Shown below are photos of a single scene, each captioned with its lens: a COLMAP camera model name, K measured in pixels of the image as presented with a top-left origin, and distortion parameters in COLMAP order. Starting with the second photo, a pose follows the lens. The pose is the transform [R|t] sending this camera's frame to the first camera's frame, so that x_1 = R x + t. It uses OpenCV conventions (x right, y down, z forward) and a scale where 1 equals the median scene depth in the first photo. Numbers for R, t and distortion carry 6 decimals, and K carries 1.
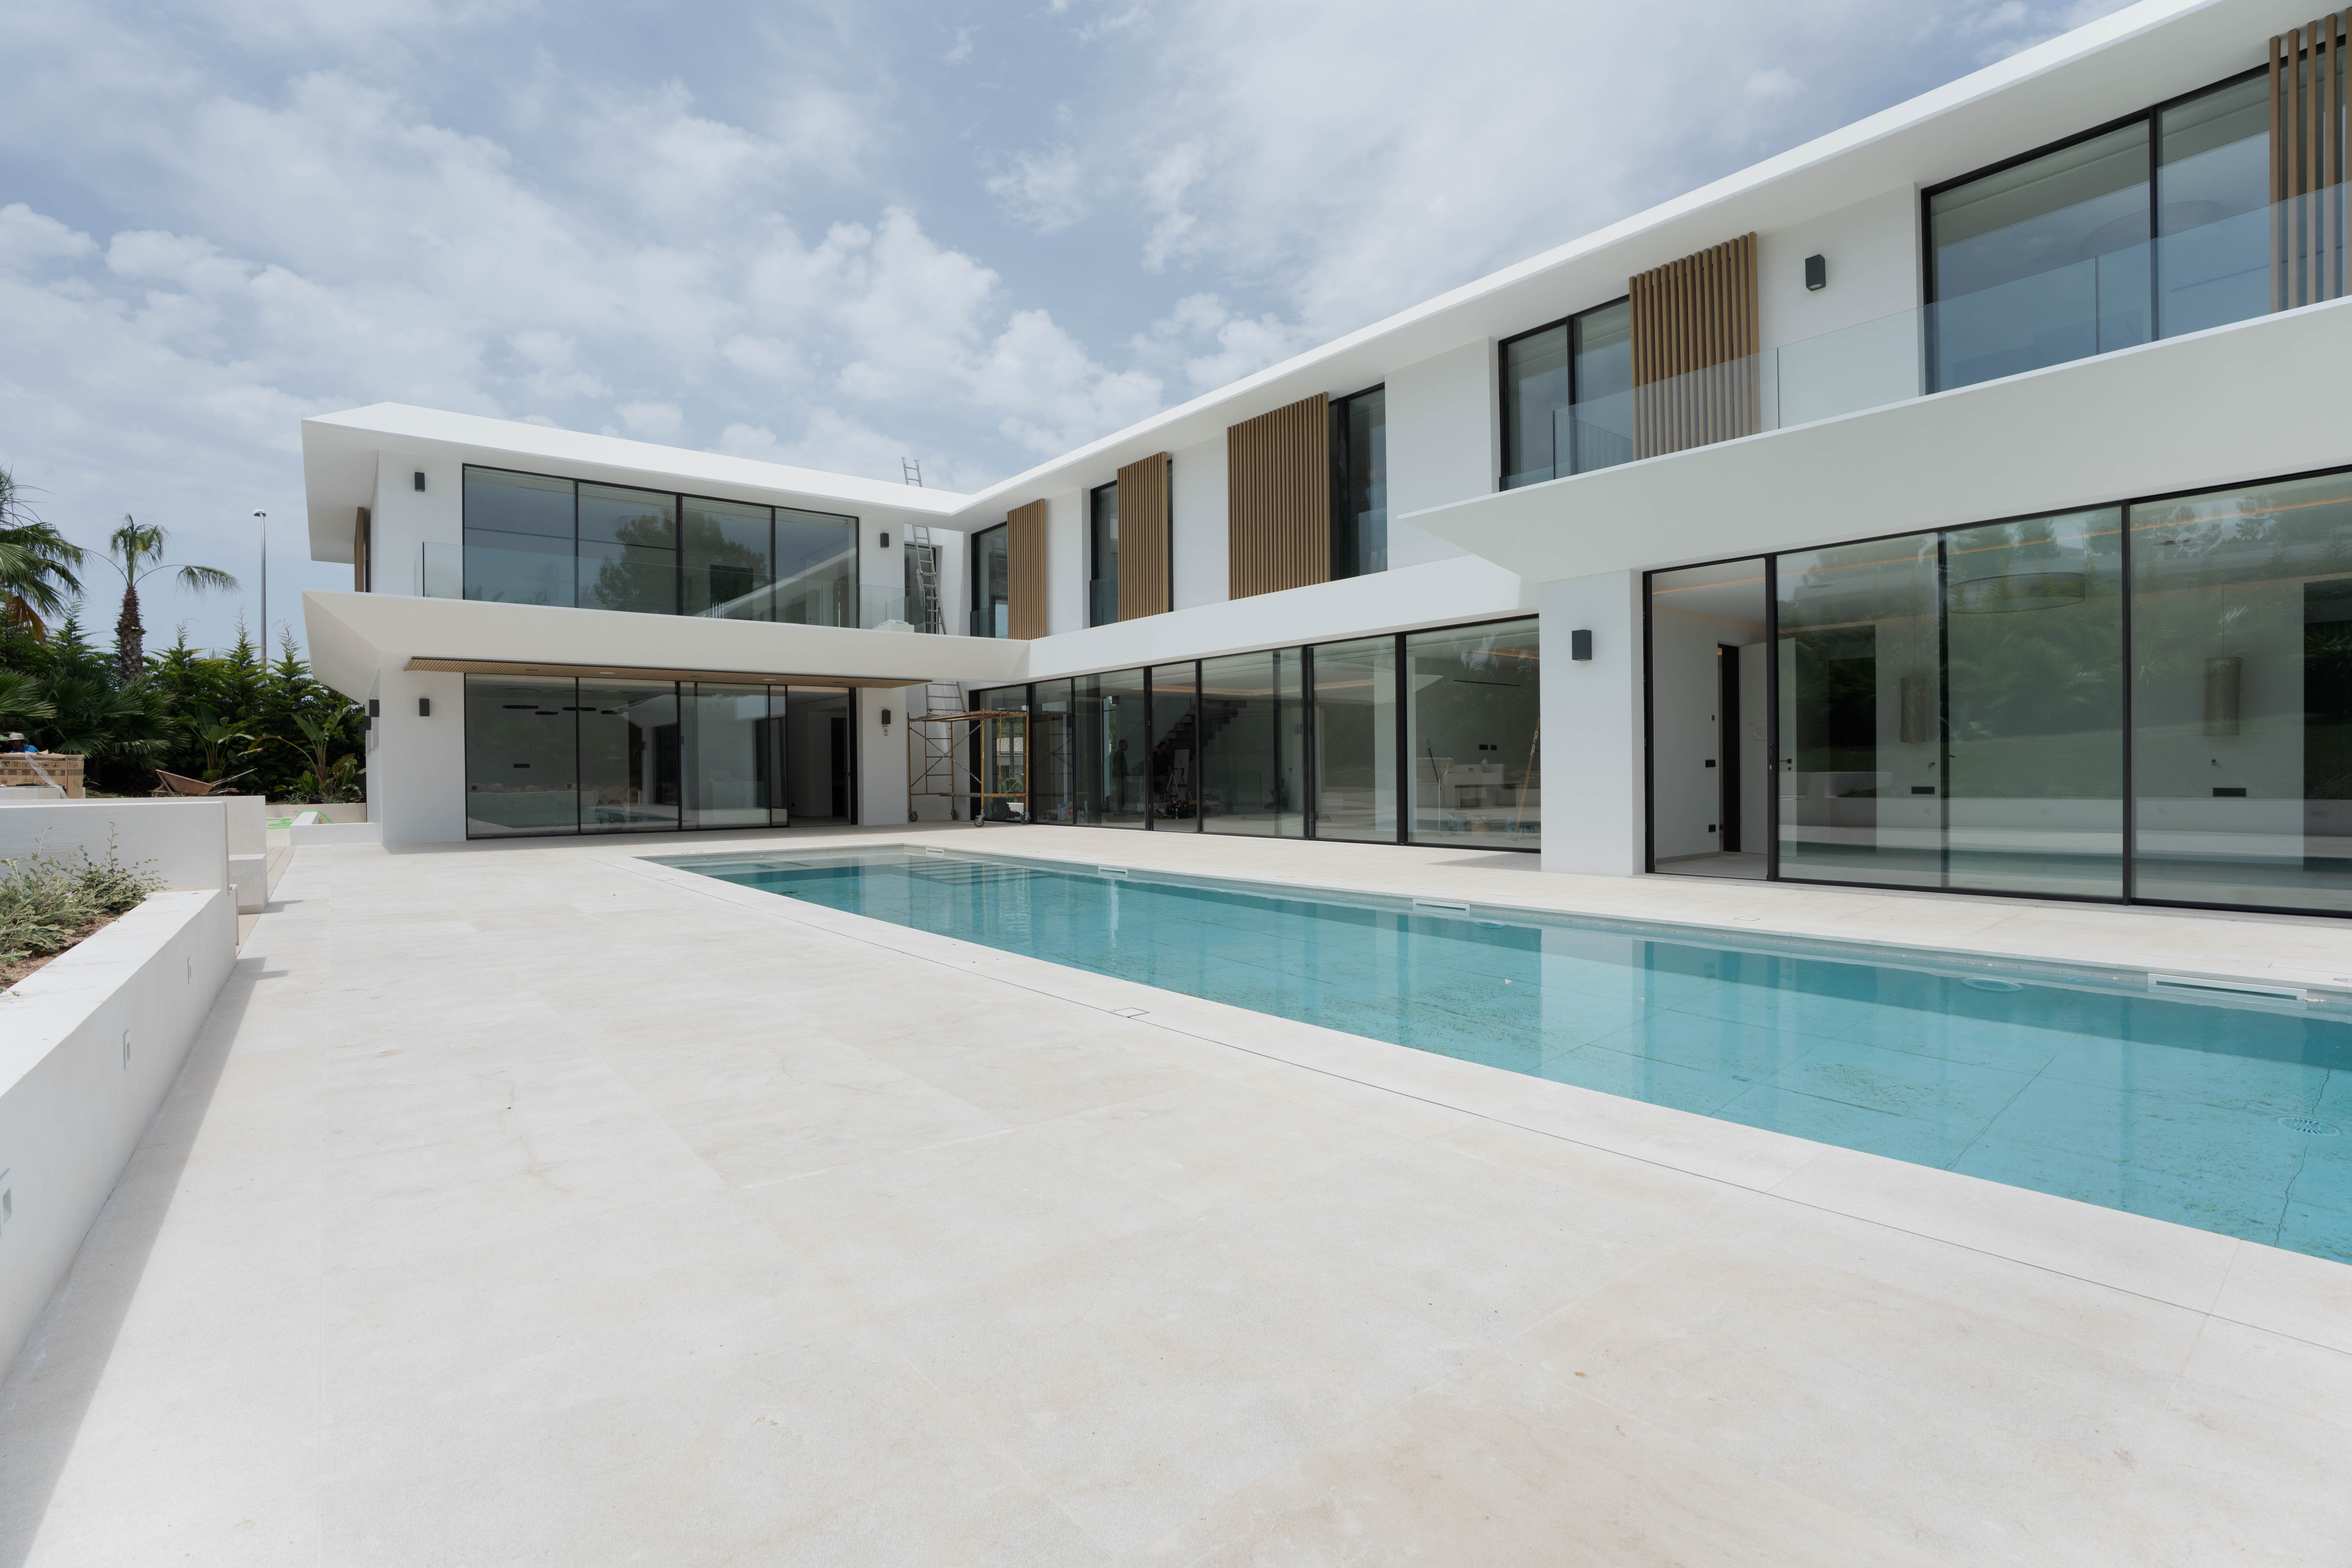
lens RADIAL K [[1080.5, 0, 1176.0], [0, 1080.5, 784.0], [0, 0, 1]] dist [-0.077005, 0.030270]
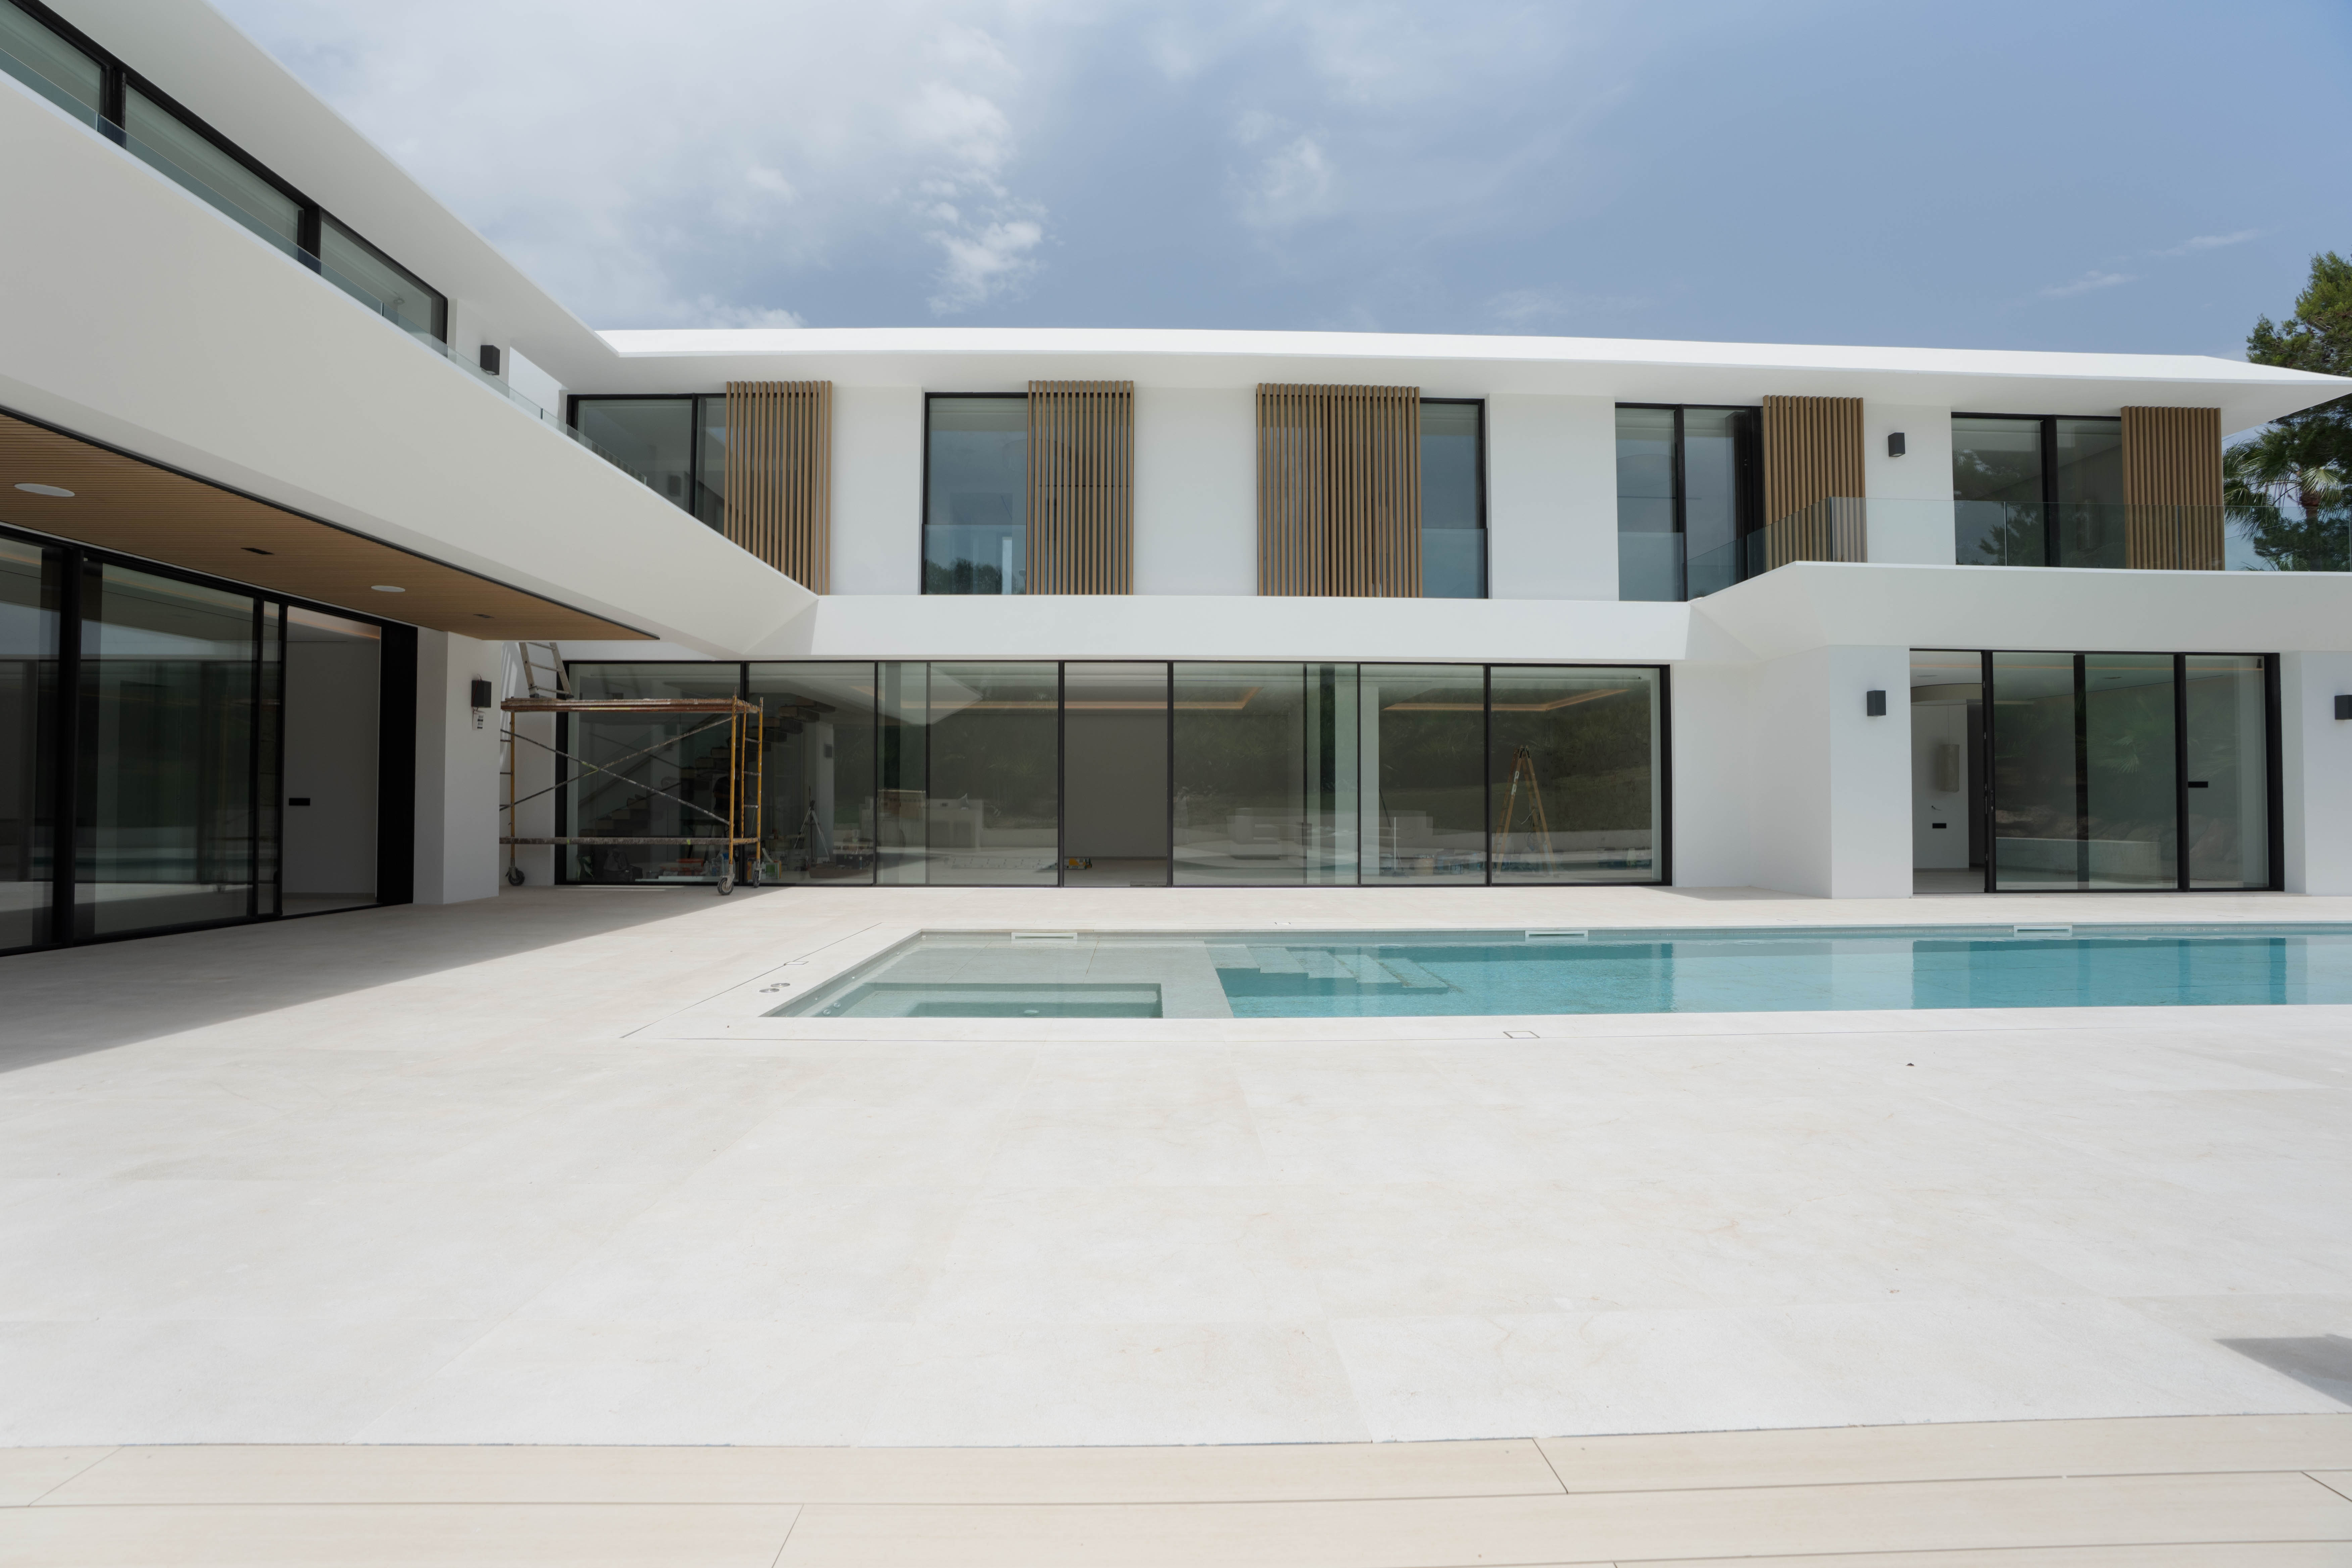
lens RADIAL K [[1059.0, 0, 1172.1], [0, 1059.0, 790.5], [0, 0, 1]] dist [-0.064464, 0.023166]
pose [[0.600868, 0.023459, 0.799004, -0.612378], [0.002344, 0.999513, -0.031109, 0.000769], [-0.799345, 0.020565, 0.600521, 0.576672]]
